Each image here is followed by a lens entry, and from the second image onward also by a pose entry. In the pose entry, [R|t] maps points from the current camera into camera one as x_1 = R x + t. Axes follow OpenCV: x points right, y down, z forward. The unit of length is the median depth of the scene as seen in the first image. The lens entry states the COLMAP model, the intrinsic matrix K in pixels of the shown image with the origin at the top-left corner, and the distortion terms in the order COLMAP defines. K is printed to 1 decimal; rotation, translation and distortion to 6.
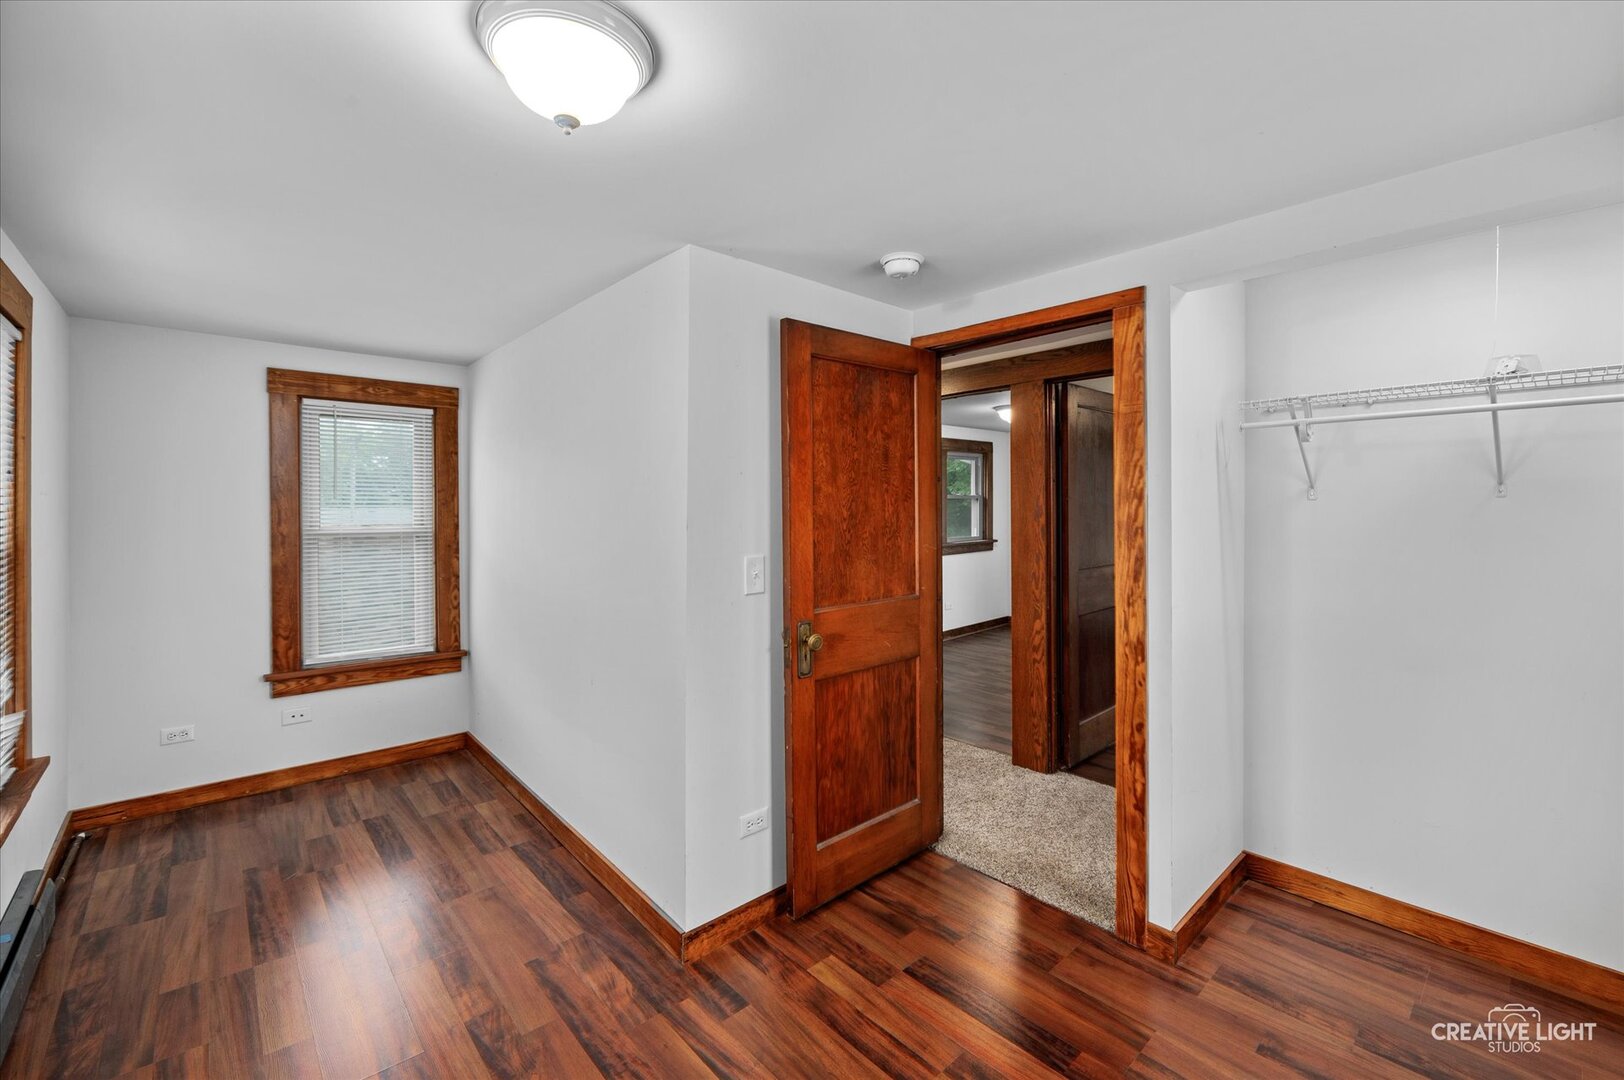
lens RADIAL K [[671.9, 0, 816.4], [0, 671.9, 527.1], [0, 0, 1]] dist [-0.018572, -0.000692]
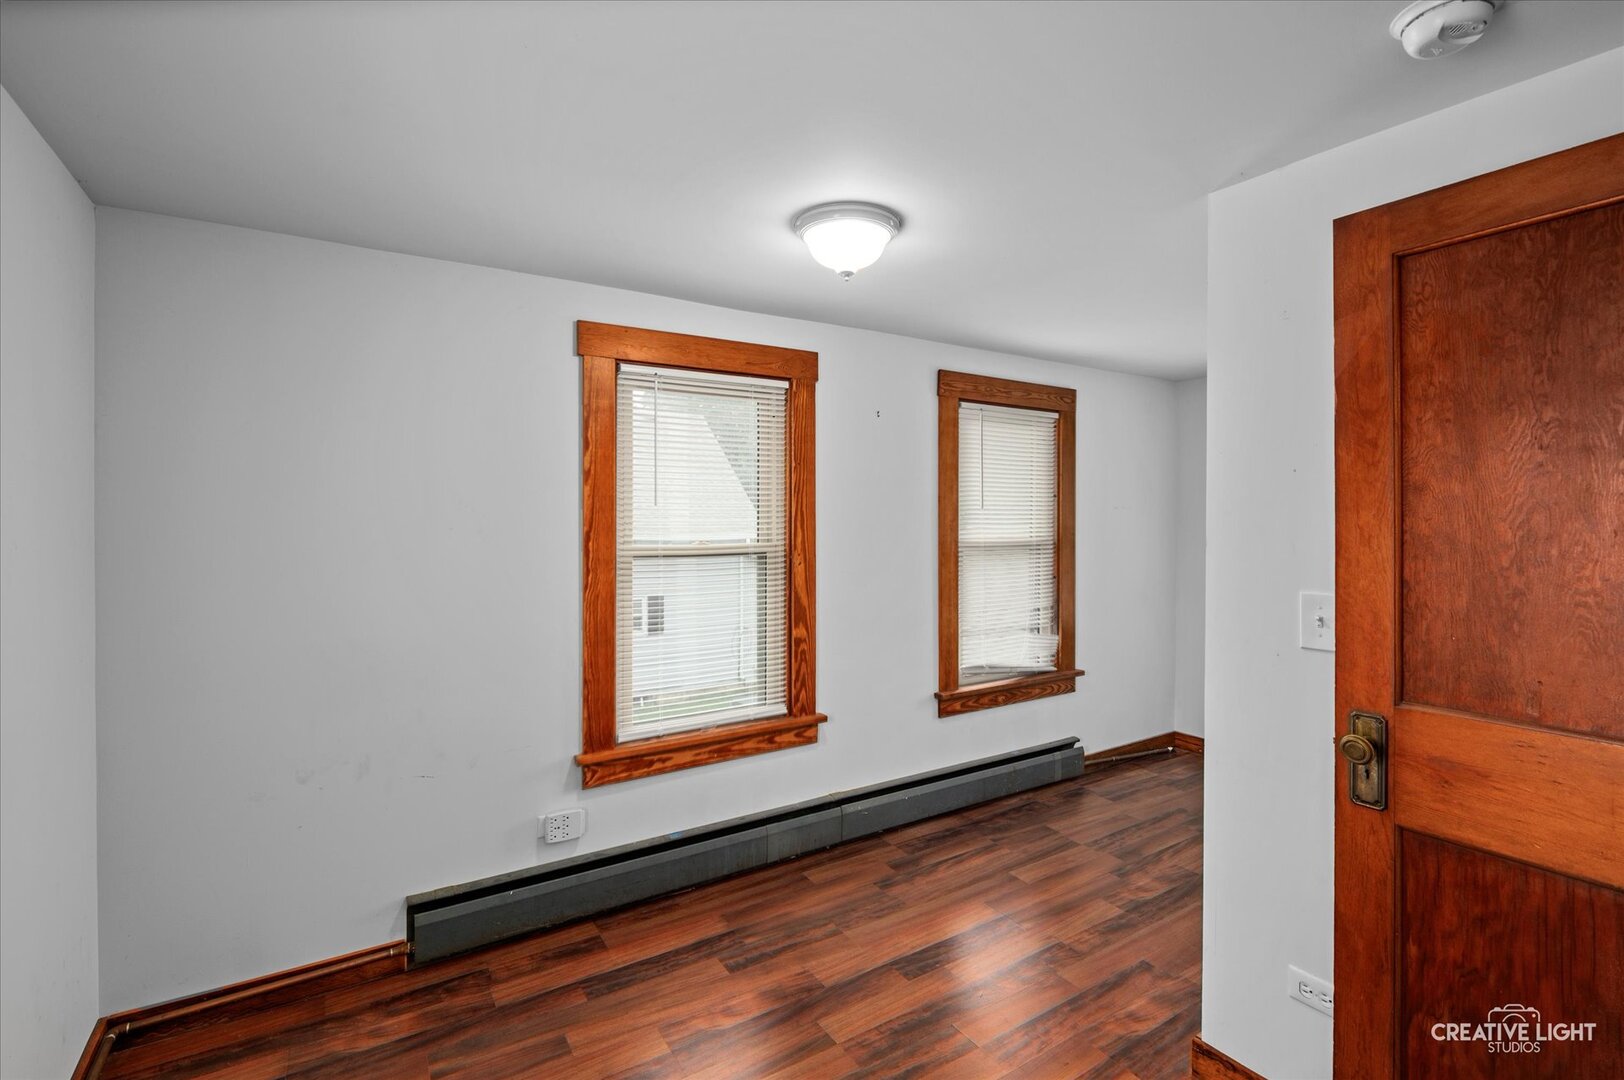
lens RADIAL K [[722.3, 0, 809.5], [0, 722.3, 531.1], [0, 0, 1]] dist [-0.003675, -0.002006]
pose [[-0.175764, 0.018999, -0.984249, 0.743211], [-0.026101, 0.999372, 0.023952, -0.023923], [0.984086, 0.029899, -0.175157, 0.662324]]
